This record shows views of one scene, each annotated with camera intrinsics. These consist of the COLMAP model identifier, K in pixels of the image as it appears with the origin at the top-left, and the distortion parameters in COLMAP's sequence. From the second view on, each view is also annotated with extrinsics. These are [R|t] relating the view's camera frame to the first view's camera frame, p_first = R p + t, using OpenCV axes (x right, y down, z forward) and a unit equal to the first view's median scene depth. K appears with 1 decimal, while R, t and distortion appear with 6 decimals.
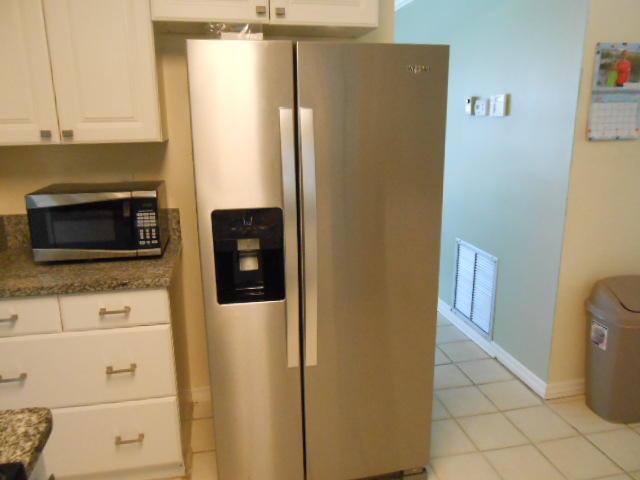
lens RADIAL K [[495.8, 0, 322.9], [0, 495.8, 238.9], [0, 0, 1]] dist [-0.039906, 0.049989]
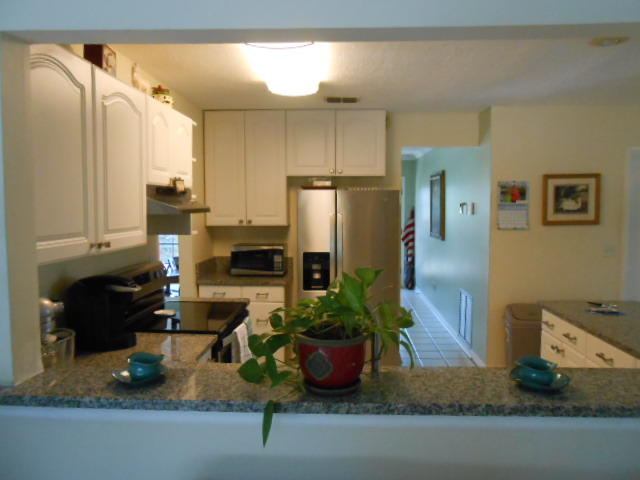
lens RADIAL K [[495.8, 0, 322.9], [0, 495.8, 238.9], [0, 0, 1]] dist [-0.039906, 0.049989]
pose [[0.969589, 0.027142, -0.243228, 0.377015], [-0.066834, 0.985420, -0.156461, 0.202189], [0.235435, 0.167959, 0.957267, -1.095937]]
